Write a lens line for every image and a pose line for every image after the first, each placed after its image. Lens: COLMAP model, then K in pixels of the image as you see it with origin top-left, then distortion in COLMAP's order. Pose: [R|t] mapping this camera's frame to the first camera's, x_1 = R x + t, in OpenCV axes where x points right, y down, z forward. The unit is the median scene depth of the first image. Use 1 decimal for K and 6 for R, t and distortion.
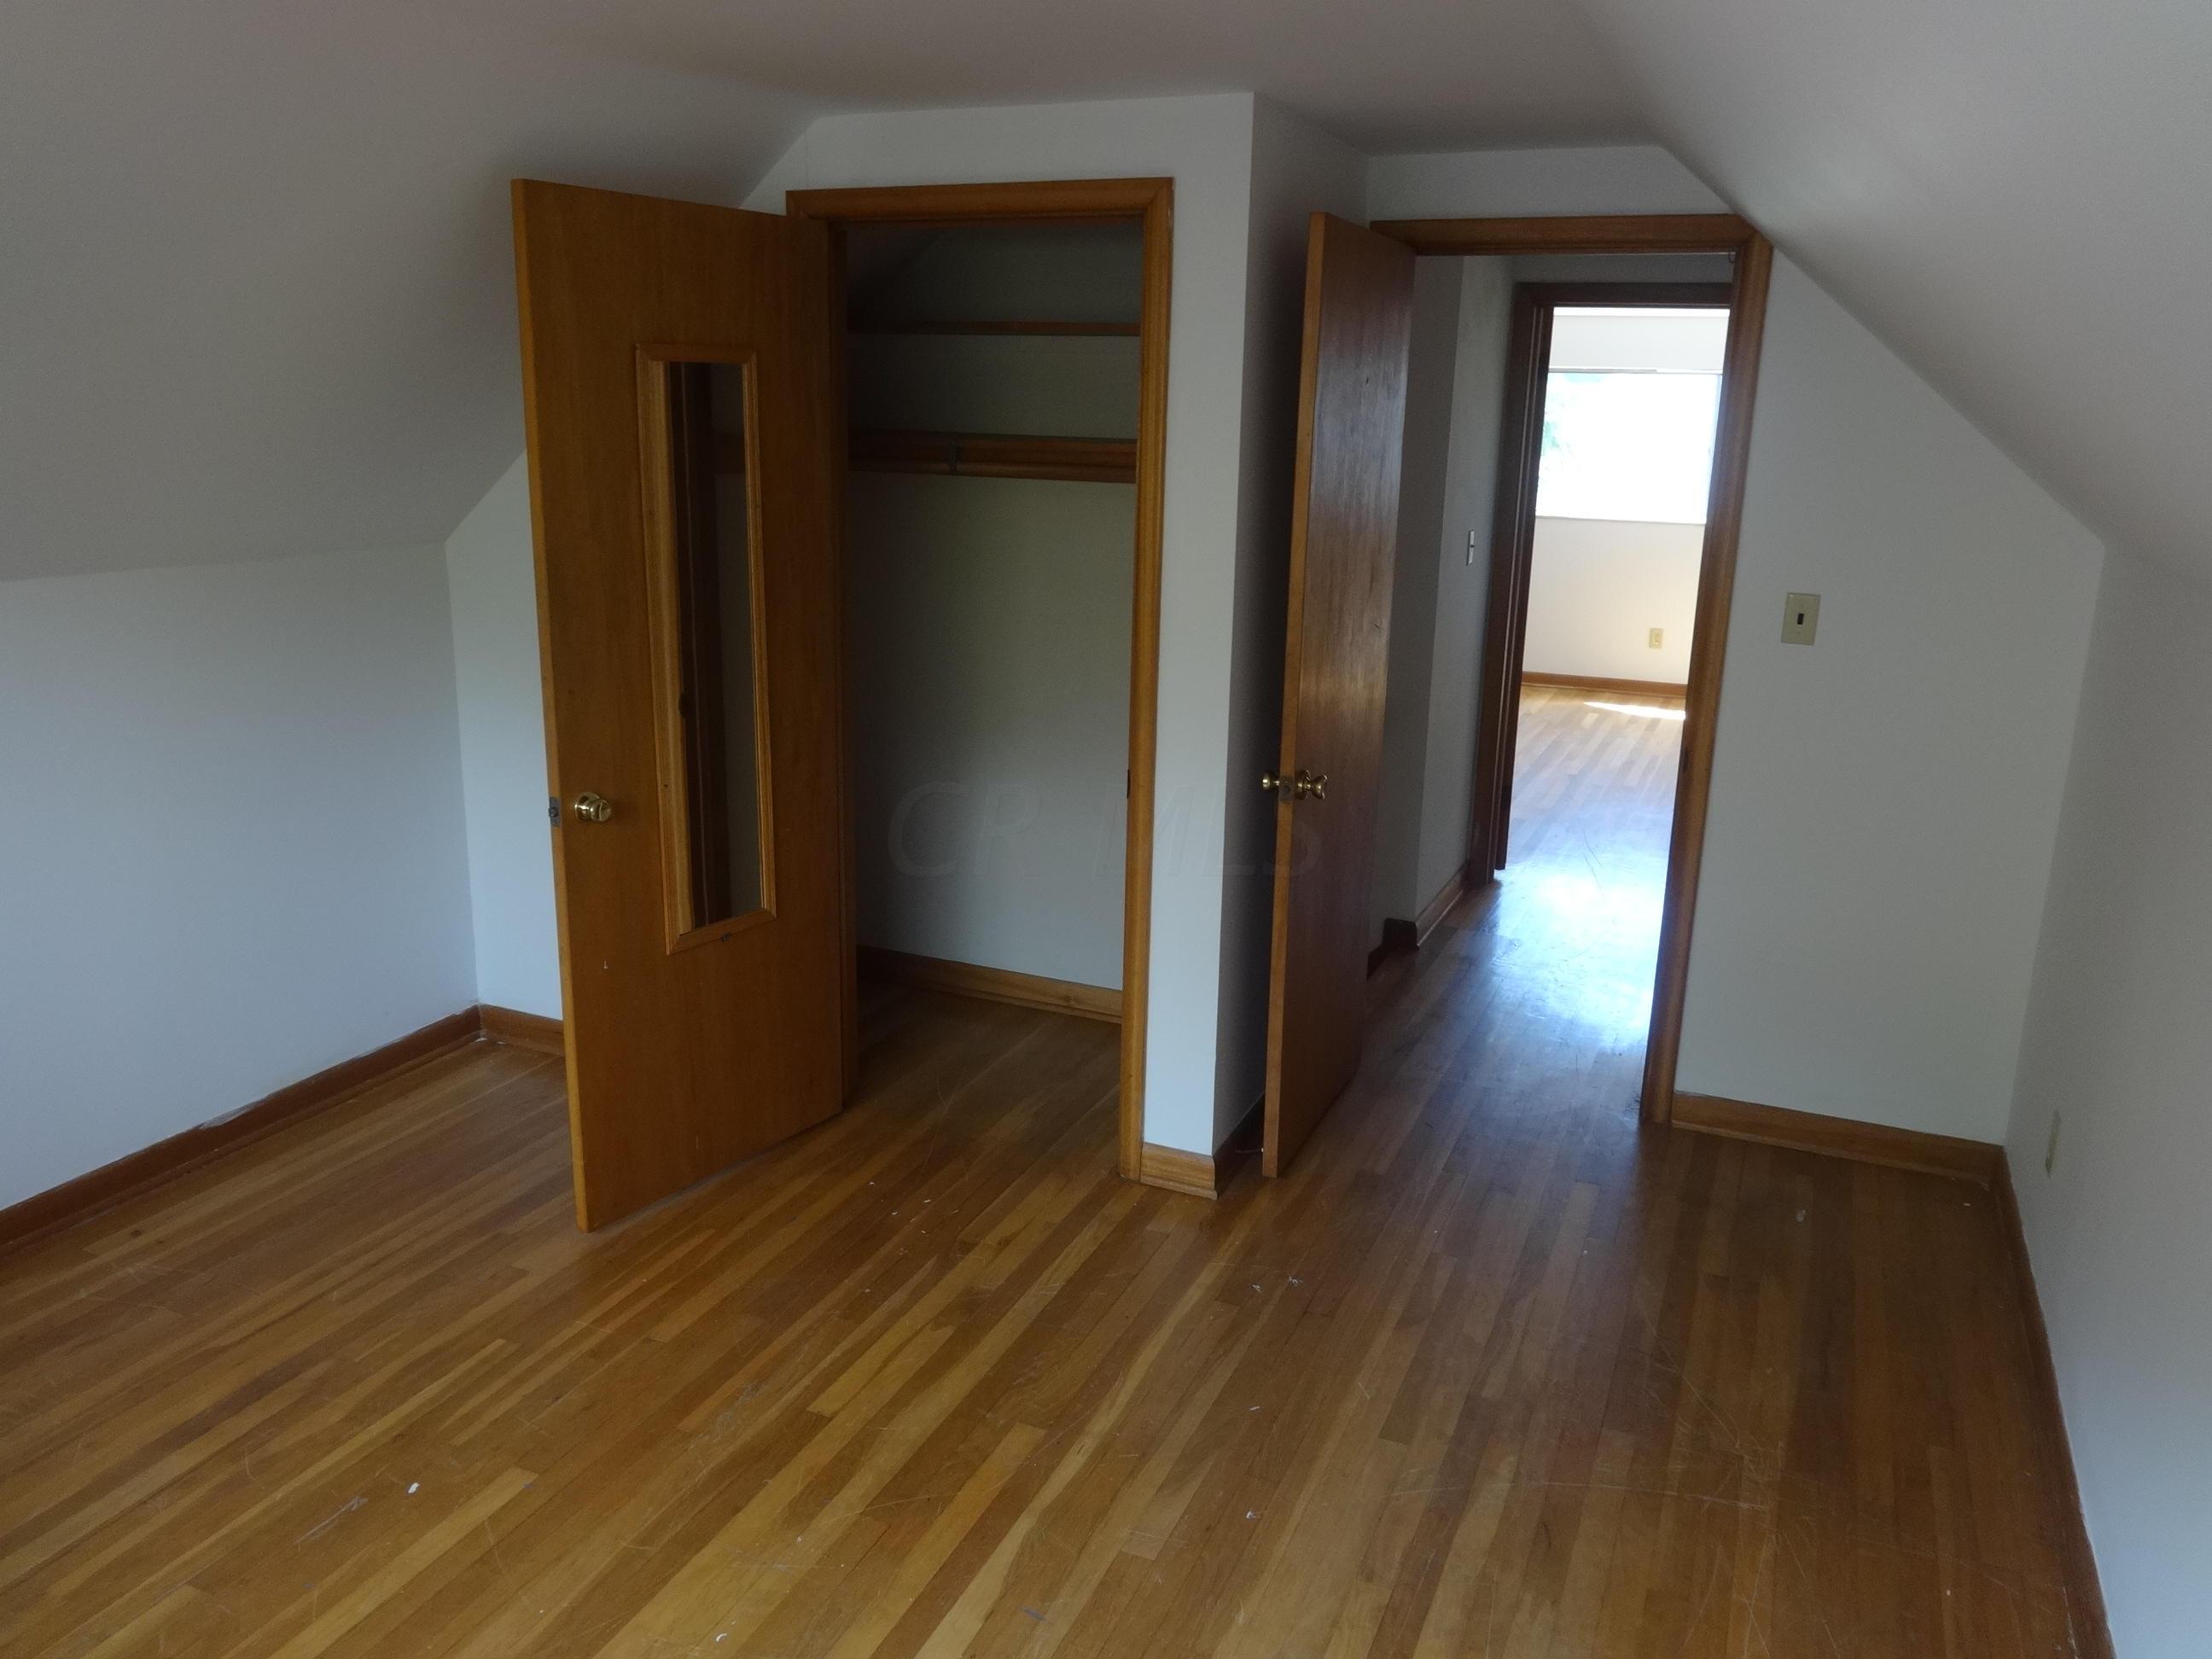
lens RADIAL K [[1651.6, 0, 1106.0], [0, 1651.6, 829.5], [0, 0, 1]] dist [-0.006965, -0.009943]
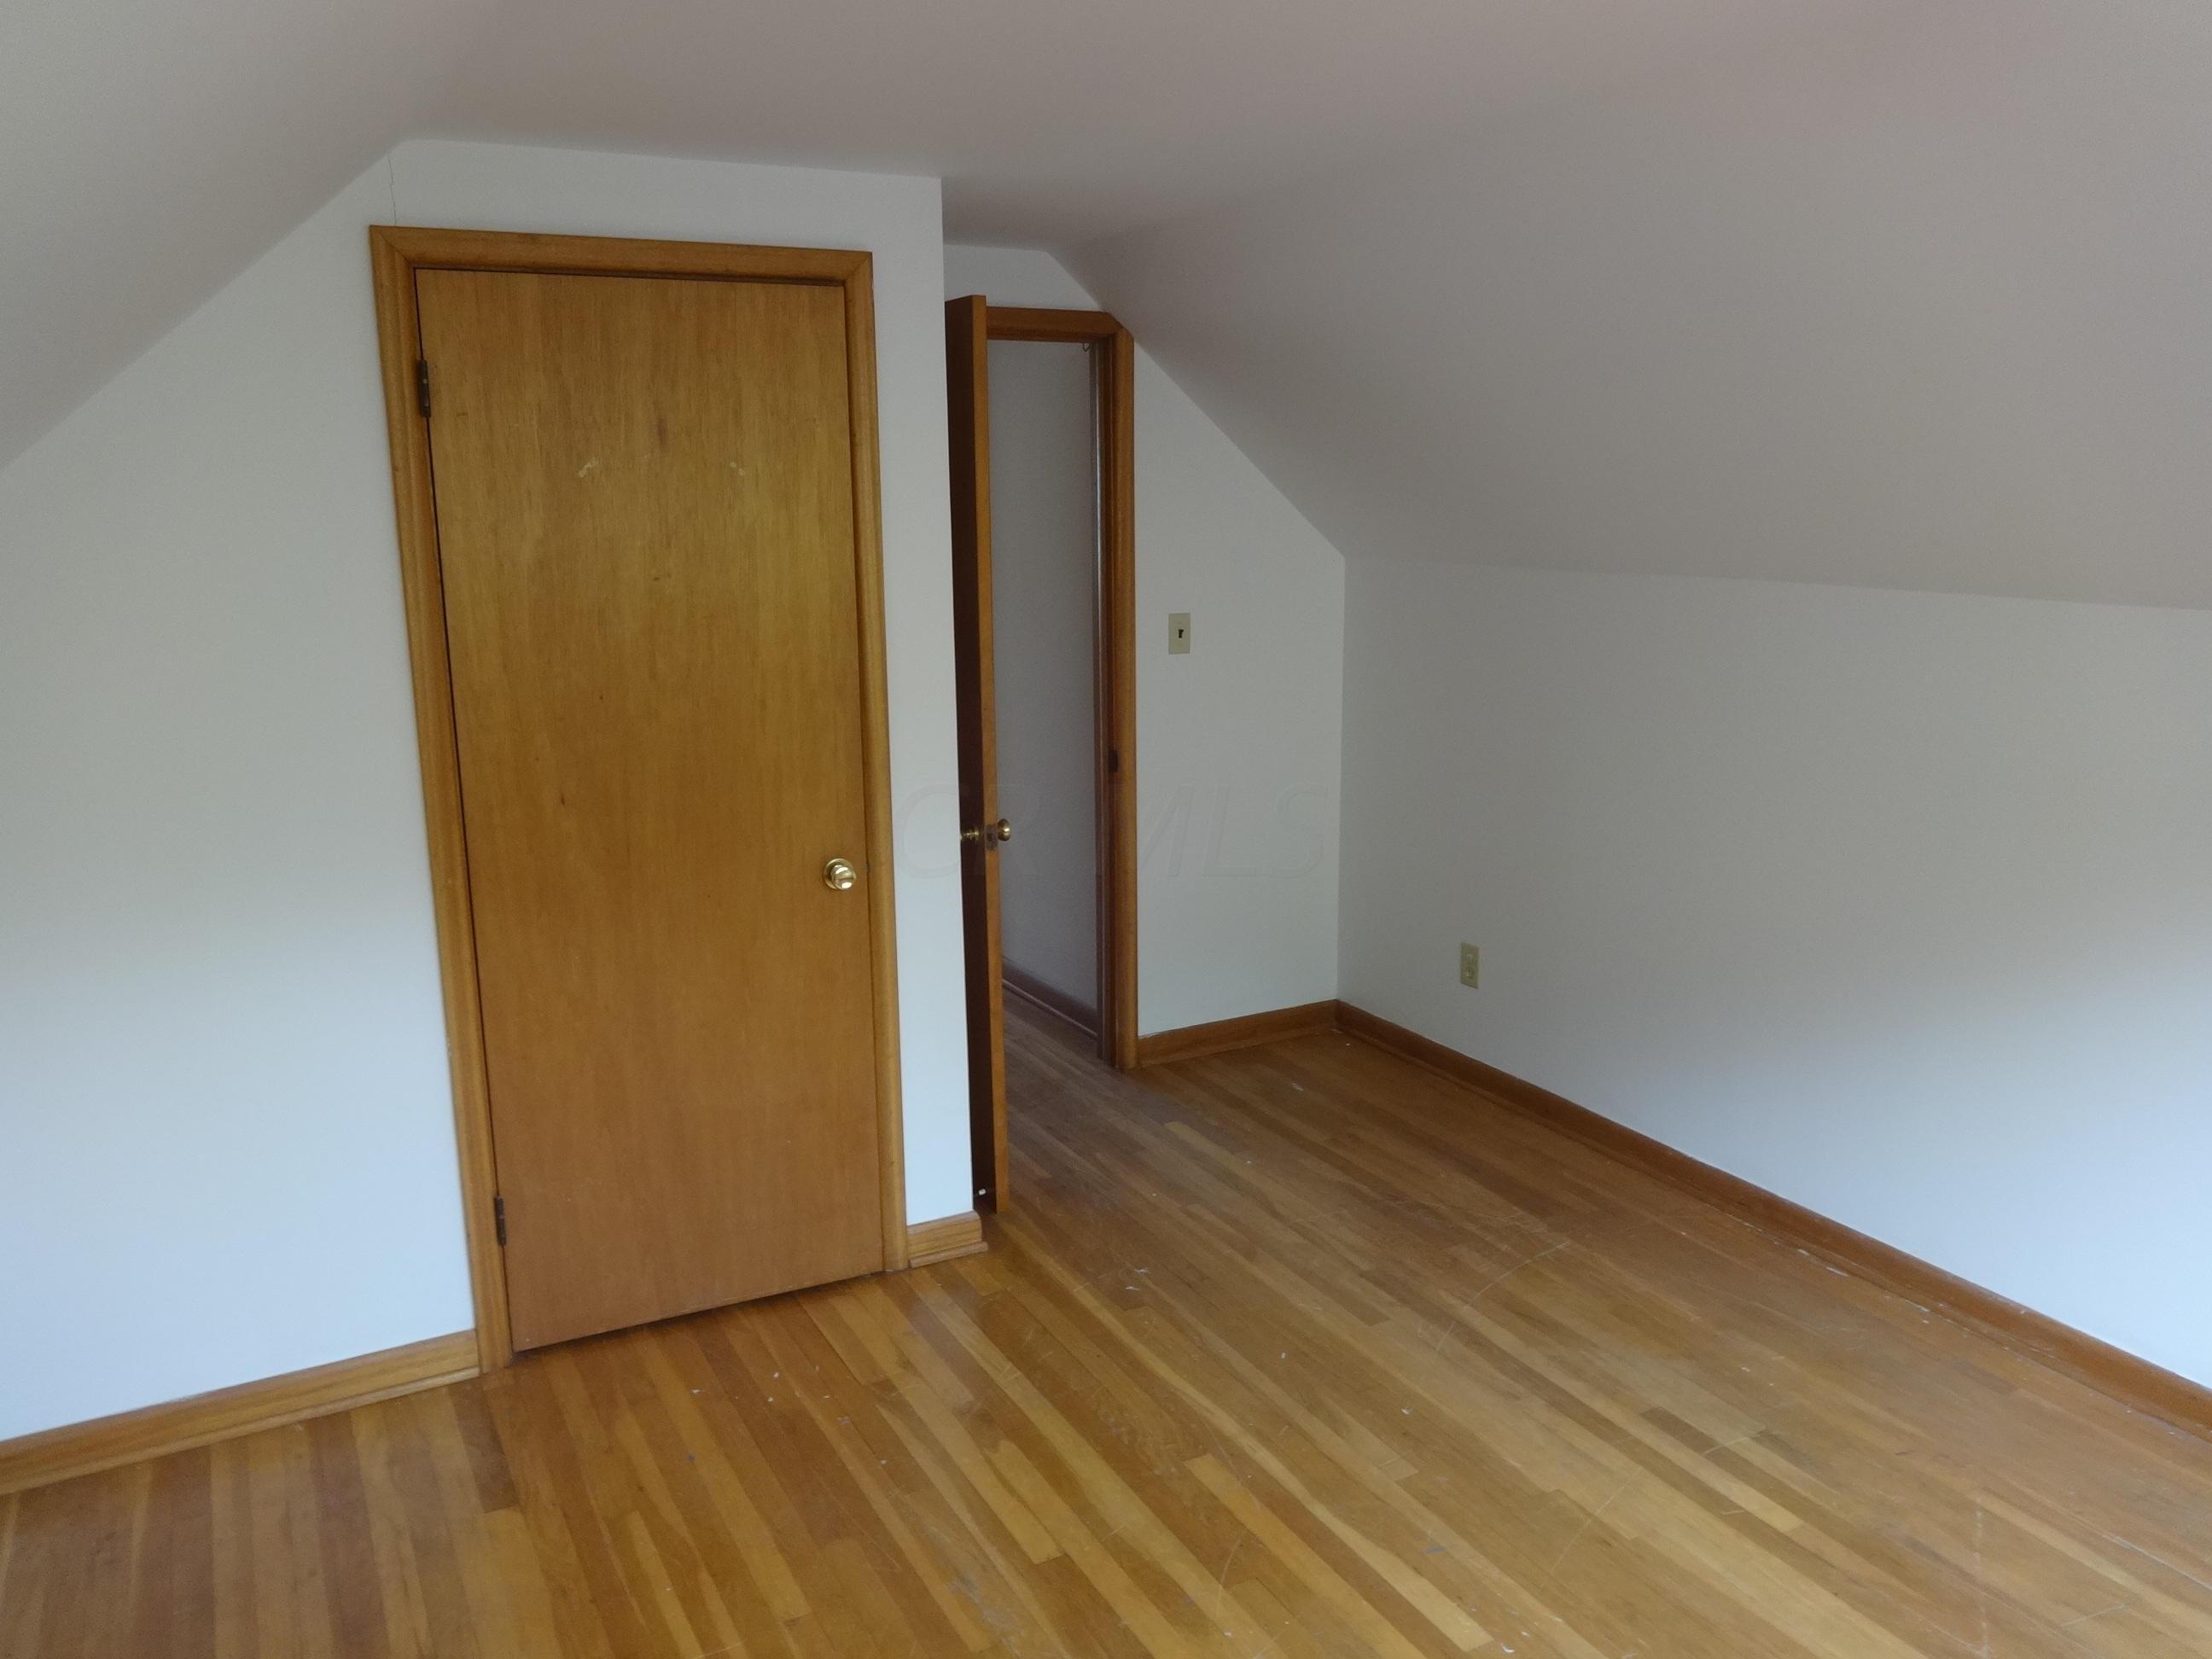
lens RADIAL K [[1651.6, 0, 1106.0], [0, 1651.6, 829.5], [0, 0, 1]] dist [-0.006965, -0.009943]
pose [[0.616786, -0.188886, 0.764132, -0.769108], [0.223267, 0.972892, 0.060274, -0.090153], [-0.754802, 0.133429, 0.642238, 0.323767]]
